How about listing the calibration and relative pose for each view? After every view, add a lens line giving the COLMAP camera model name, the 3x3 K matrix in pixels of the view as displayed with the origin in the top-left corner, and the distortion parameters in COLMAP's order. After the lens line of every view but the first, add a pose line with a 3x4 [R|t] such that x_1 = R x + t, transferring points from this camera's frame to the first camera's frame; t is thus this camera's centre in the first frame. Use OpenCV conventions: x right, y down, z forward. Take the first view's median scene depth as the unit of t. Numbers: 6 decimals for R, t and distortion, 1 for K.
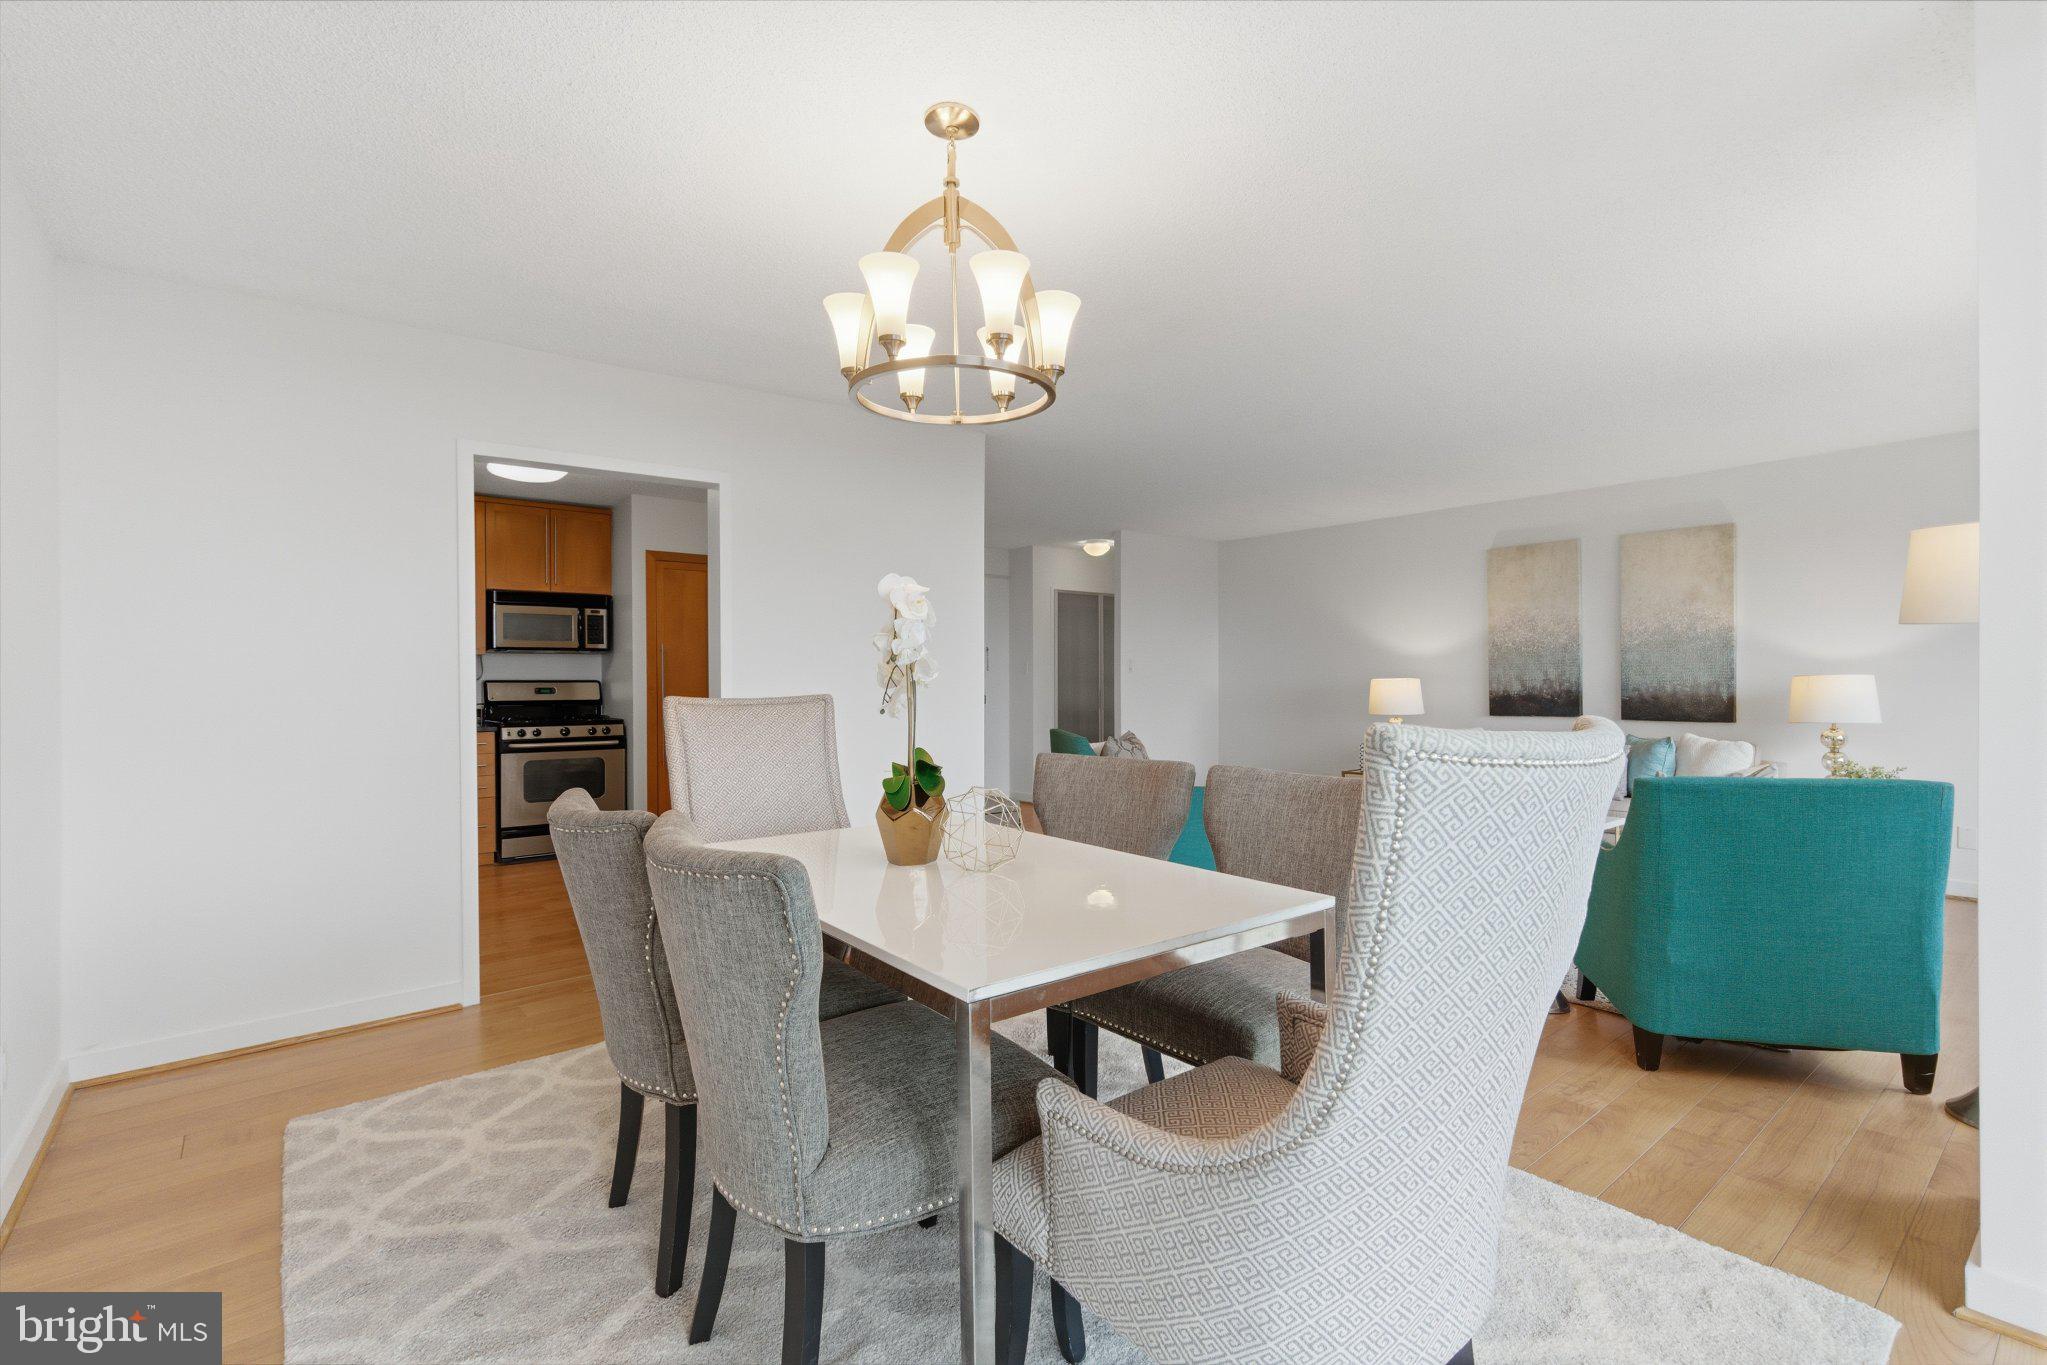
lens RADIAL K [[923.0, 0, 1018.0], [0, 923.0, 681.9], [0, 0, 1]] dist [0.004171, -0.001223]
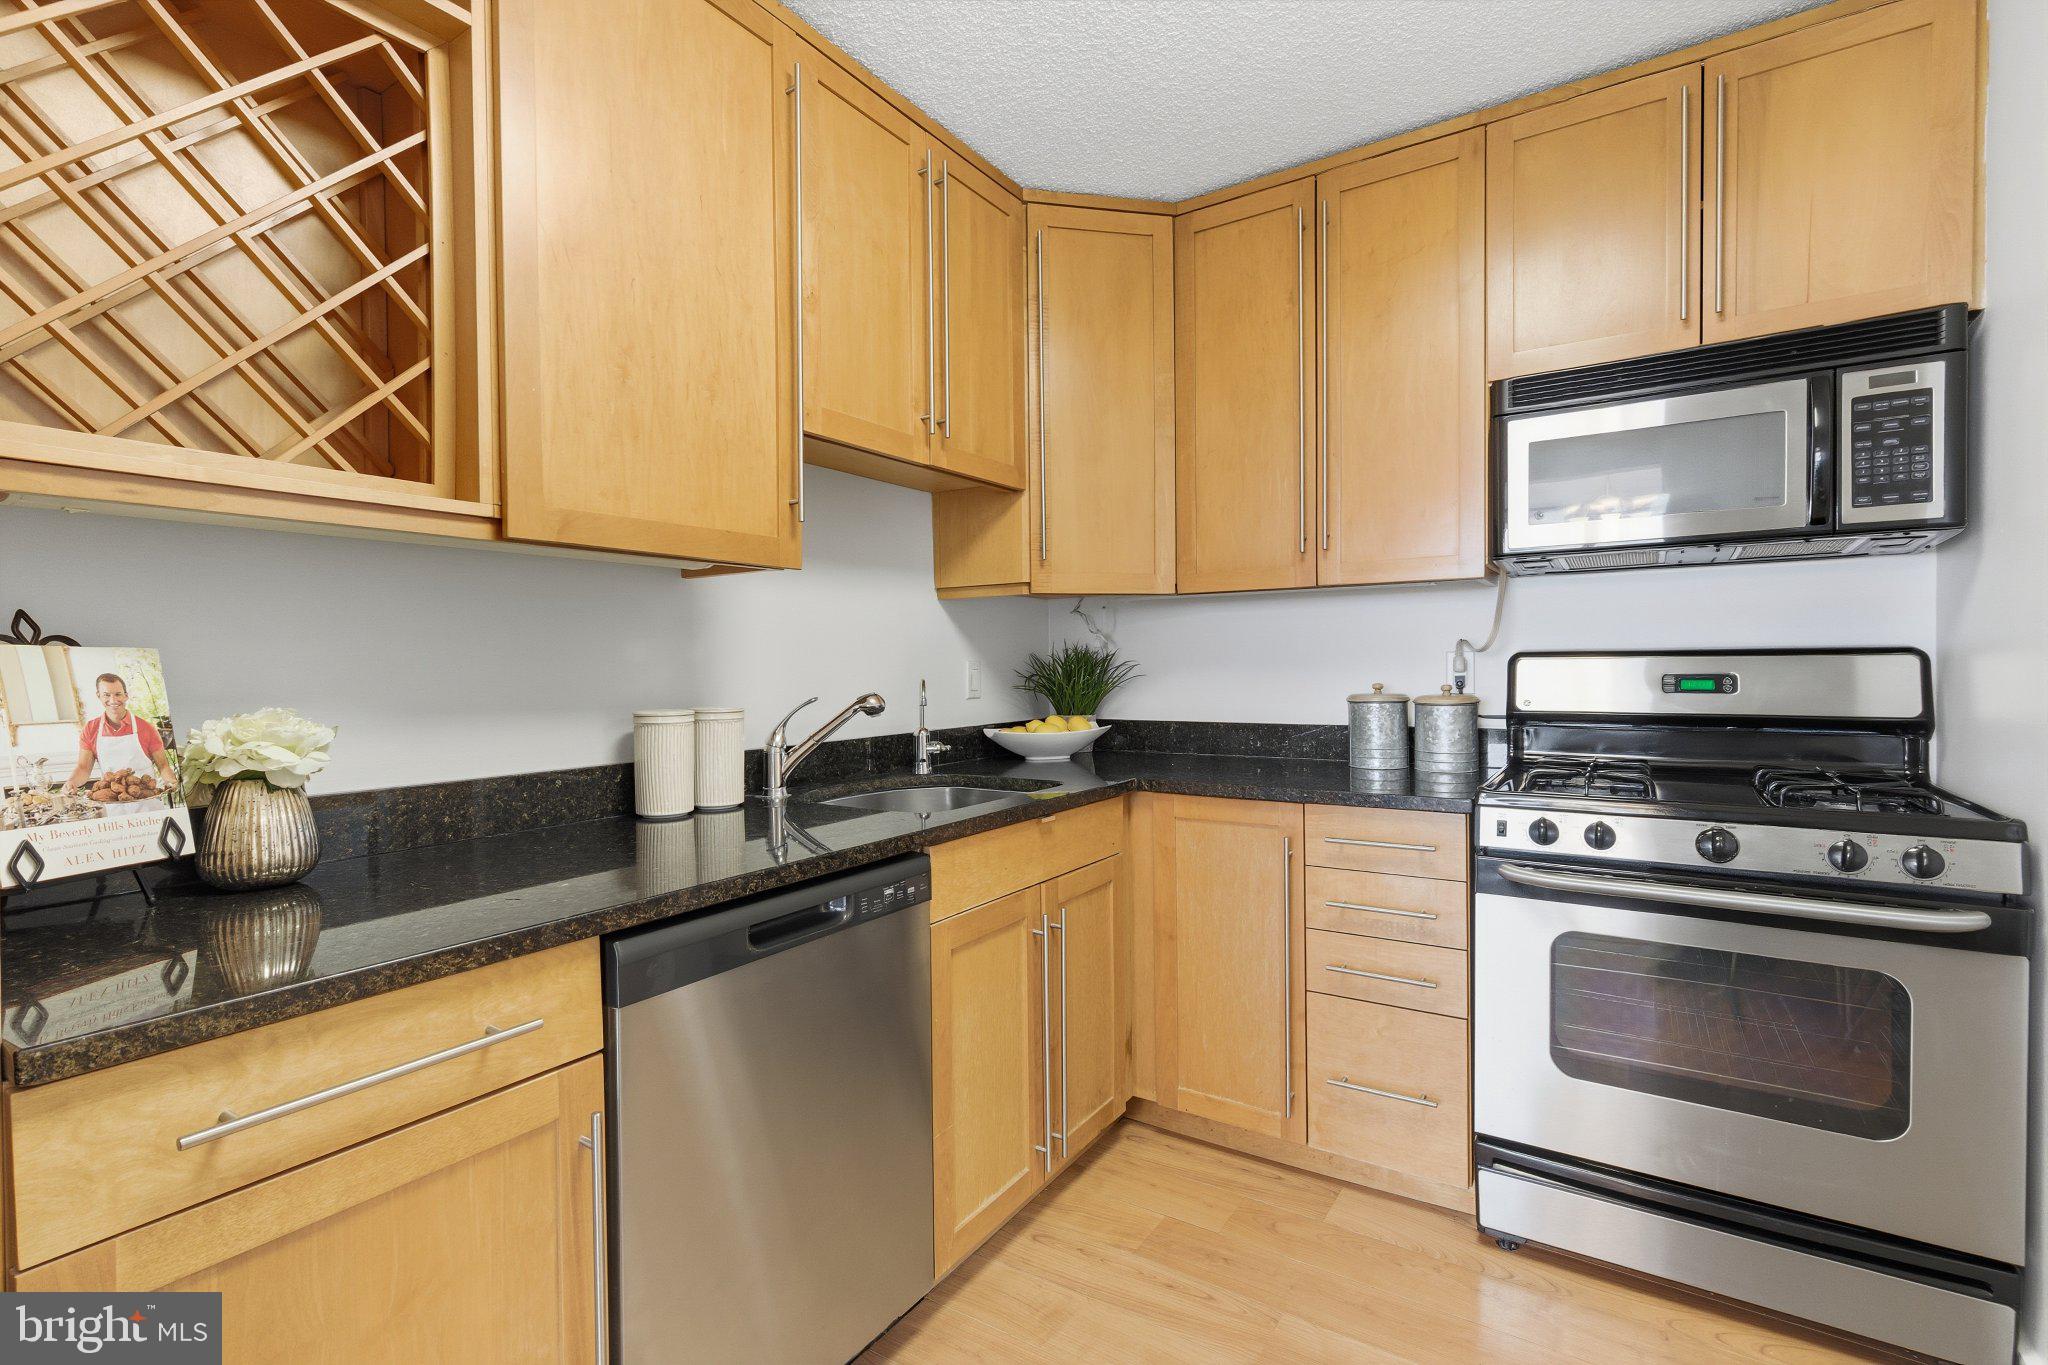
lens RADIAL K [[923.4, 0, 1018.5], [0, 923.4, 681.9], [0, 0, 1]] dist [0.004171, -0.001223]
pose [[0.294080, 0.010739, -0.955721, -0.284137], [0.010080, 0.999846, 0.014336, 0.002605], [0.955728, -0.013849, 0.293927, 0.697334]]
